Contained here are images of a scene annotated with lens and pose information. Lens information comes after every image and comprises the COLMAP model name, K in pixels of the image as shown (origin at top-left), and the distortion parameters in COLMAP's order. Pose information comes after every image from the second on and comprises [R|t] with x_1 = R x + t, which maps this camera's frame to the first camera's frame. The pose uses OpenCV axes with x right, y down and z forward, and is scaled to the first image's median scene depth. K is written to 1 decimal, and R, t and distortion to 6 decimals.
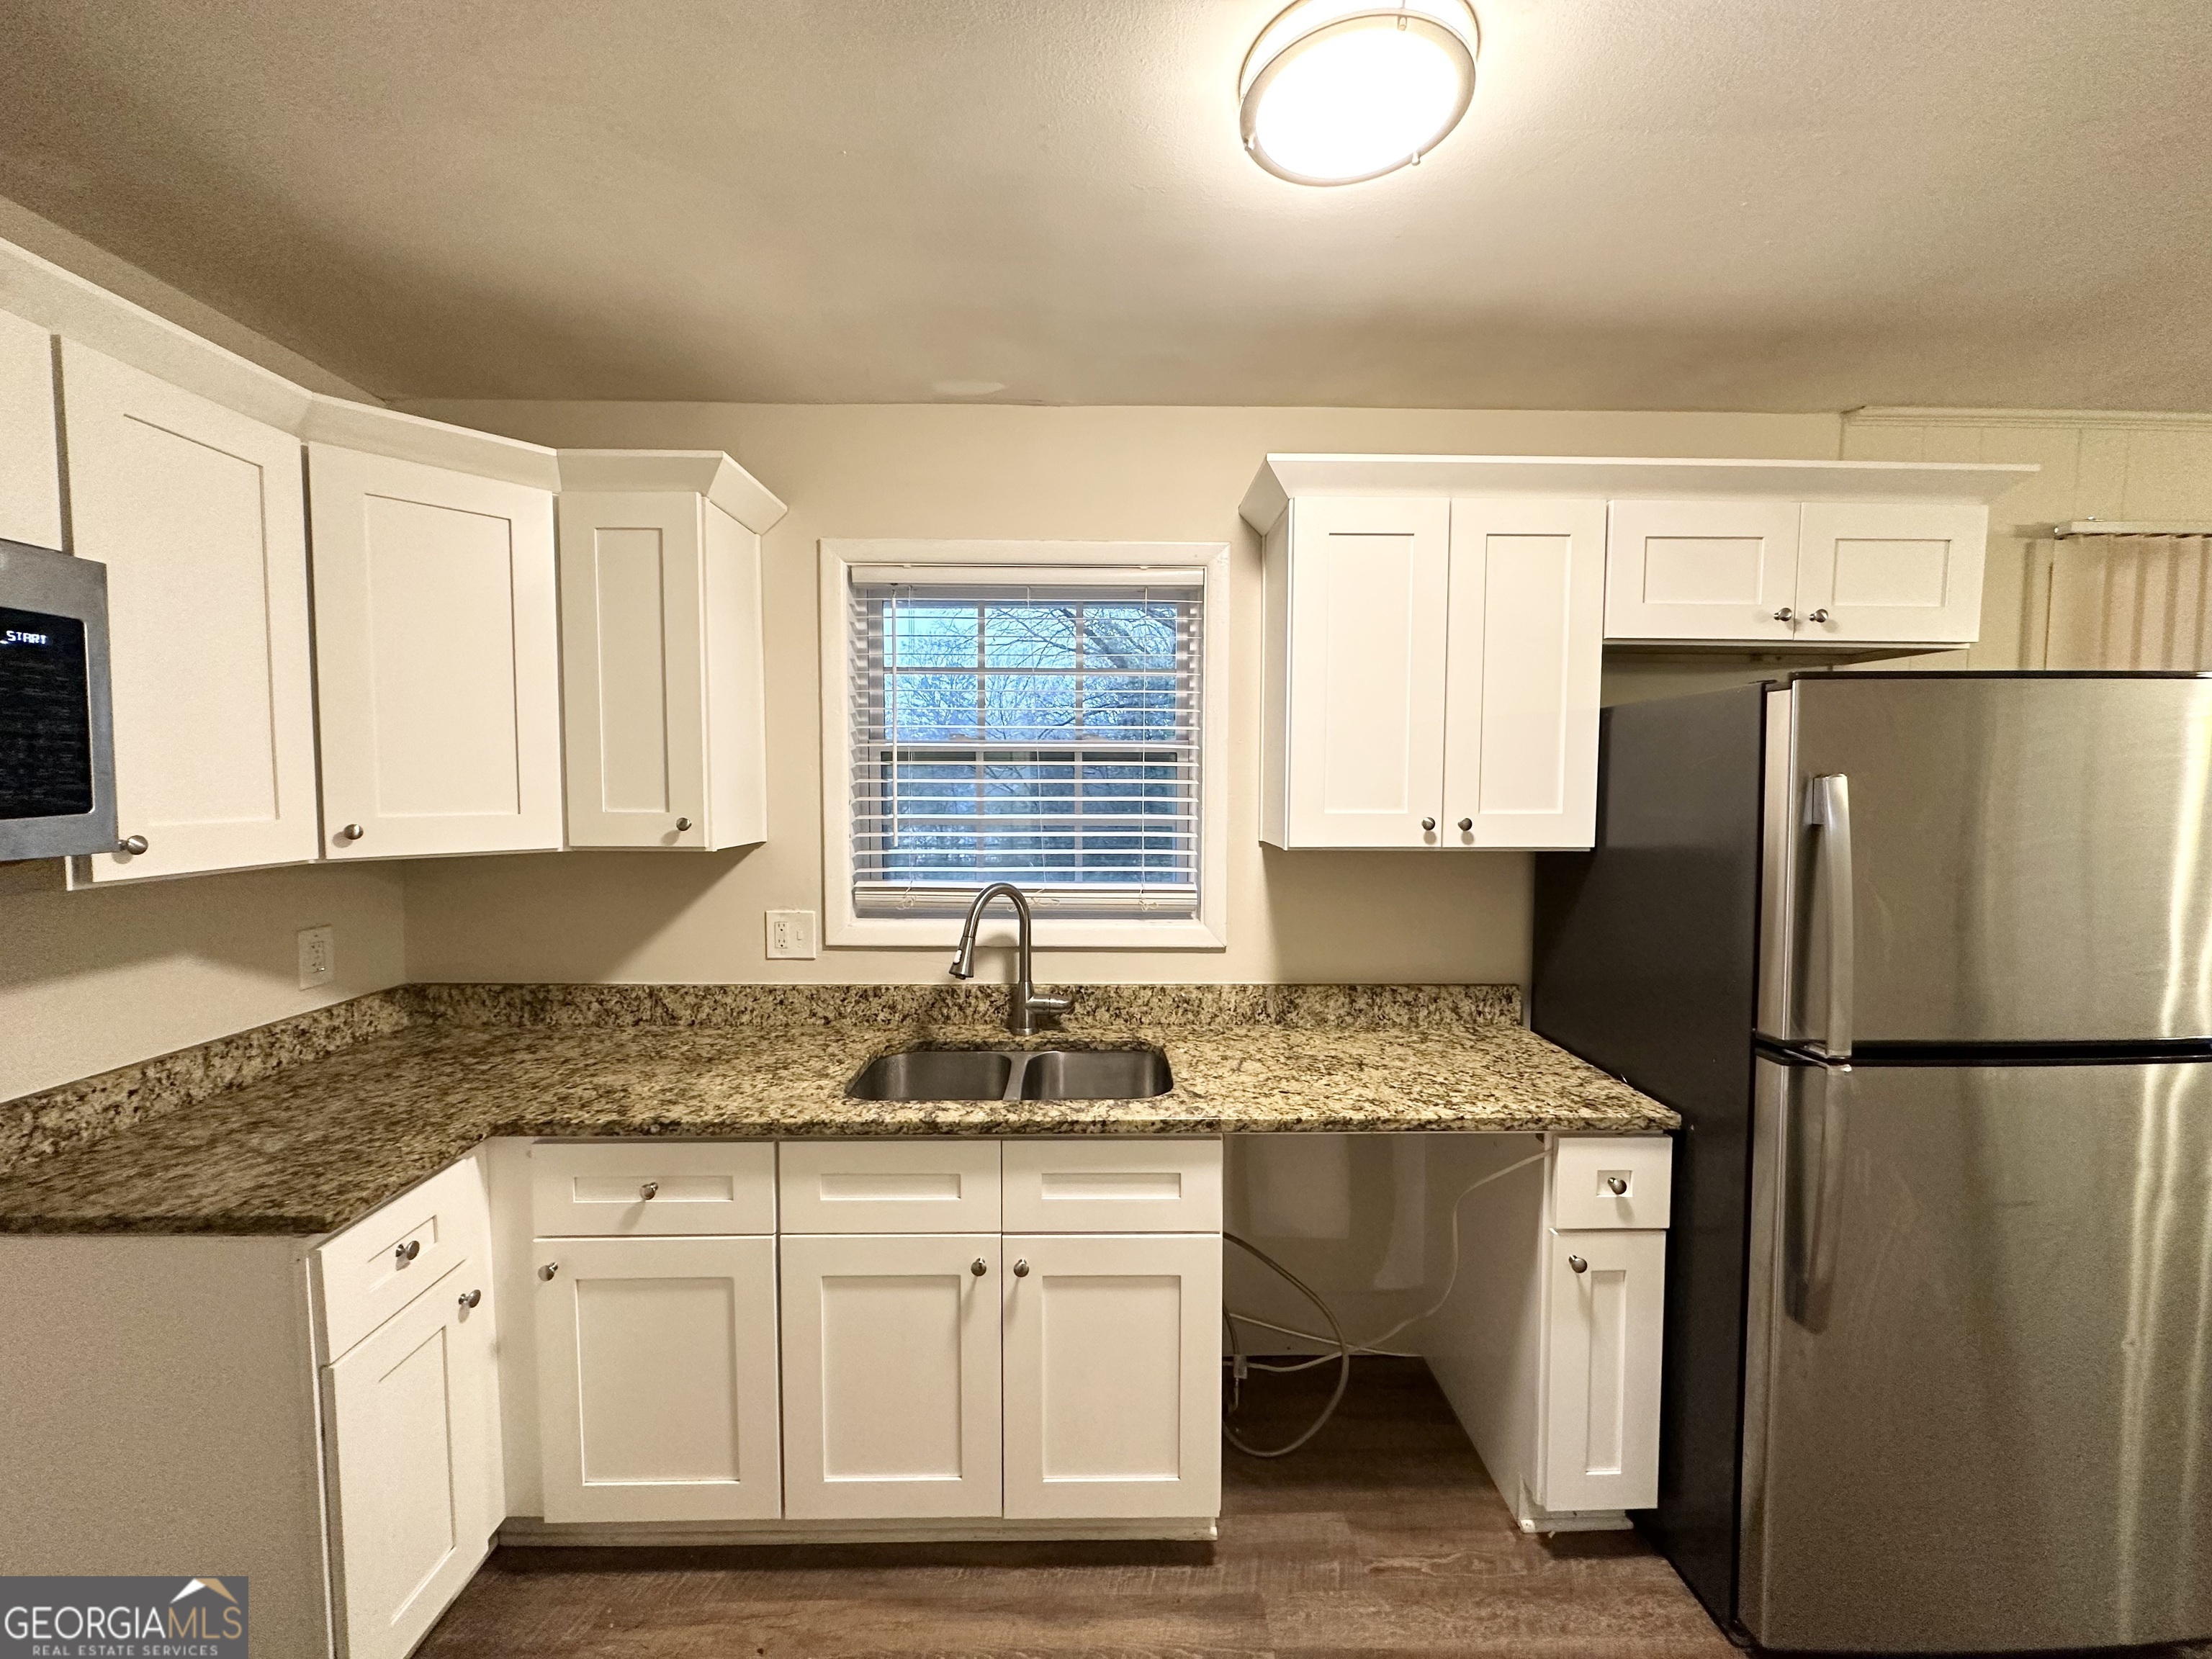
lens RADIAL K [[874.9, 0, 1097.9], [0, 874.9, 830.0], [0, 0, 1]] dist [-0.010479, 0.000648]
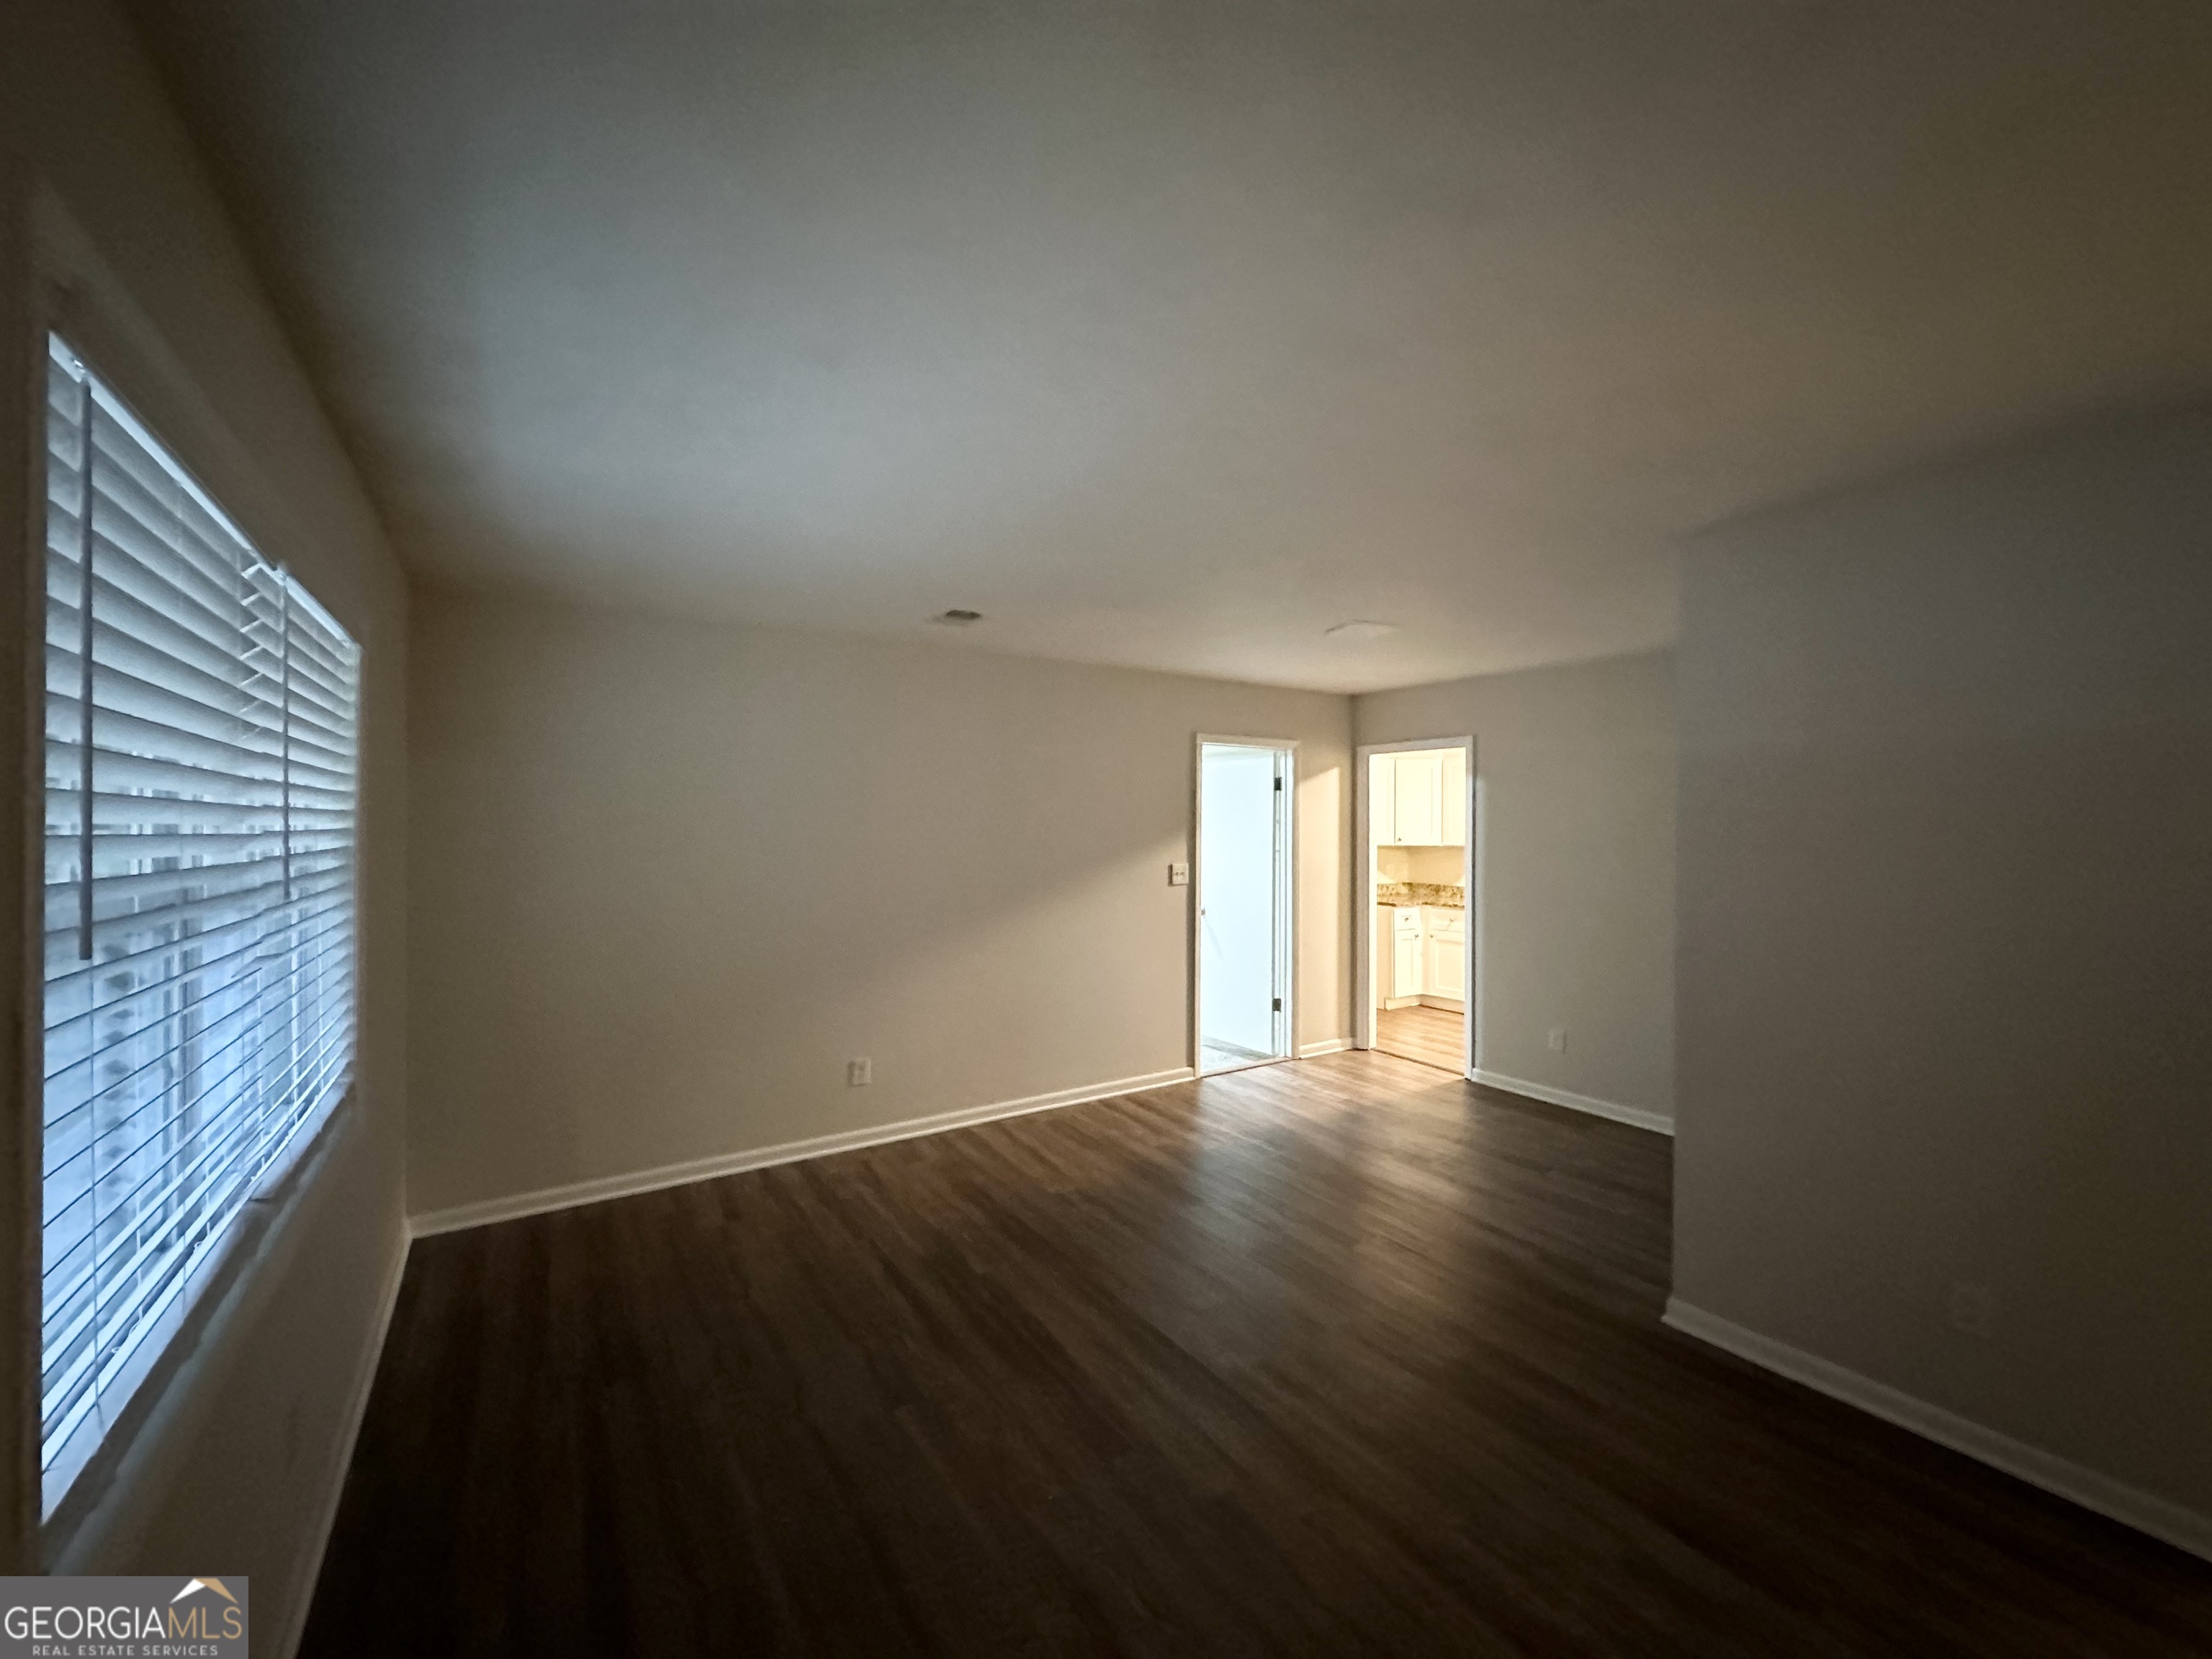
lens RADIAL K [[874.9, 0, 1109.7], [0, 874.9, 828.2], [0, 0, 1]] dist [-0.010479, 0.000648]
pose [[0.537039, -0.001407, -0.843556, 2.078667], [-0.044769, 0.998542, -0.030167, 0.137093], [0.842368, 0.053966, 0.536193, -2.599598]]
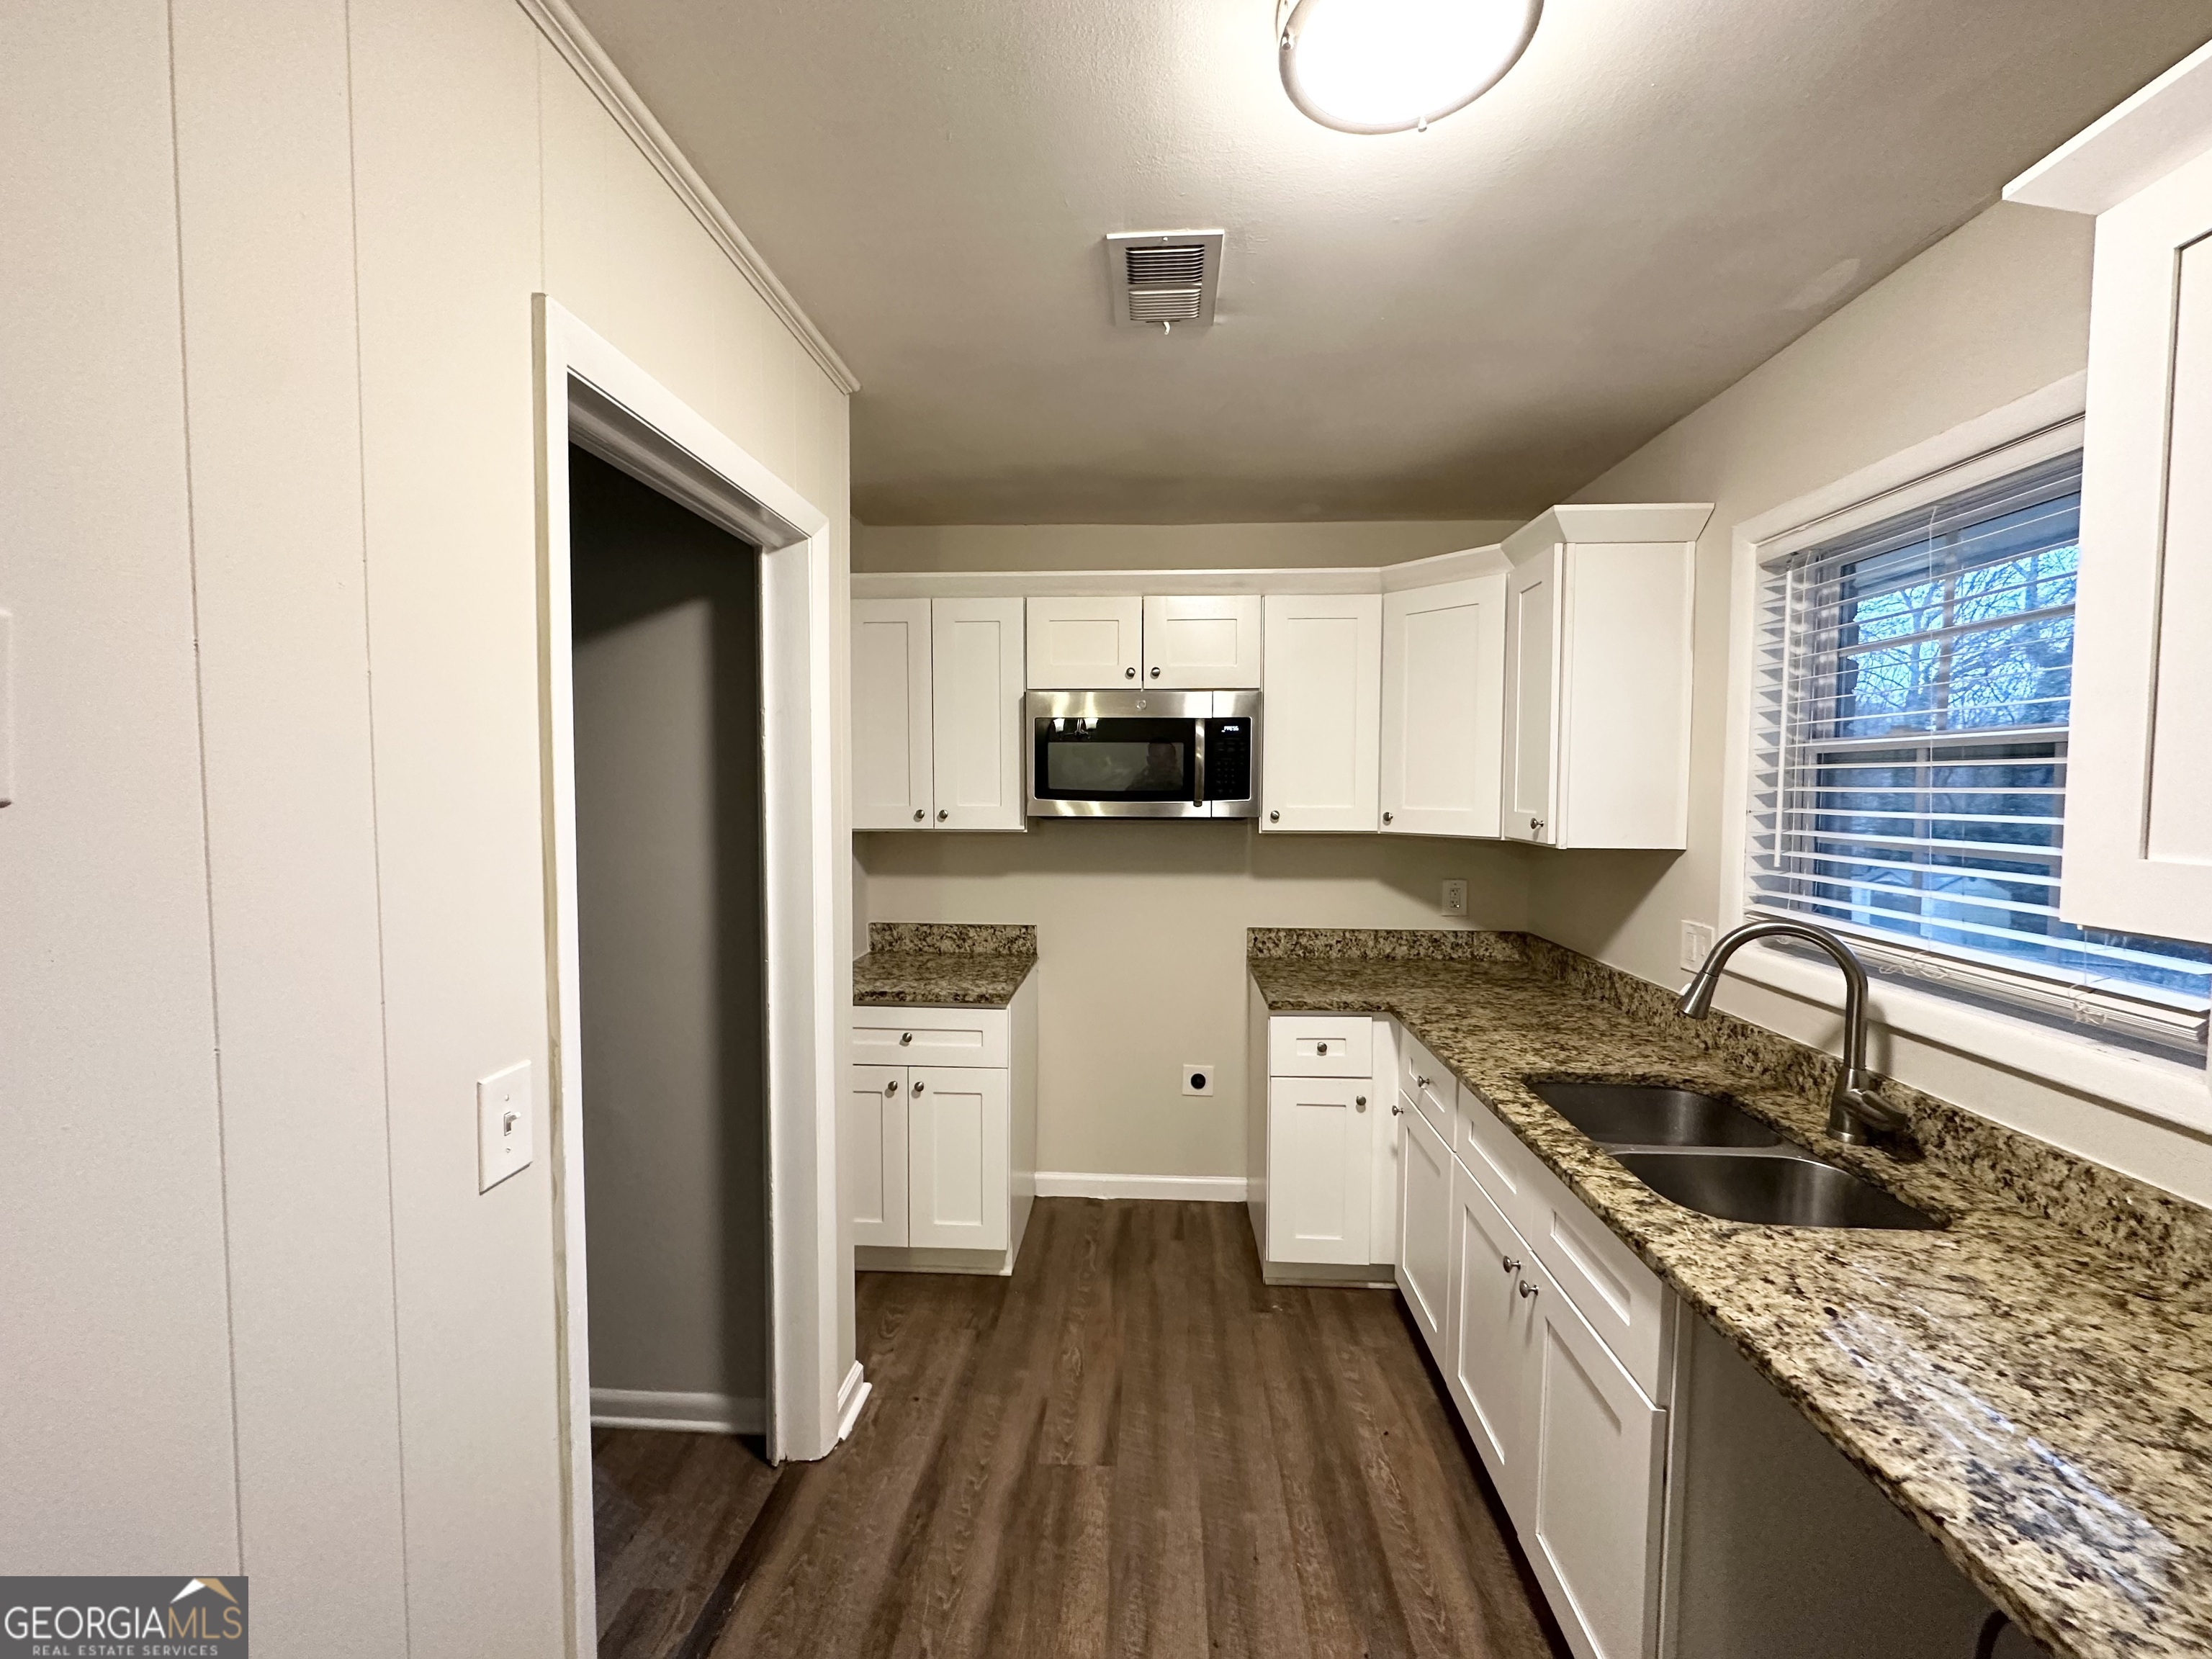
lens RADIAL K [[874.9, 0, 1098.0], [0, 874.9, 825.7], [0, 0, 1]] dist [-0.010479, 0.000648]
pose [[-0.084899, 0.046287, -0.995314, 0.789400], [-0.058146, 0.996988, 0.051325, -0.030726], [0.994692, 0.062231, -0.081951, 0.503347]]
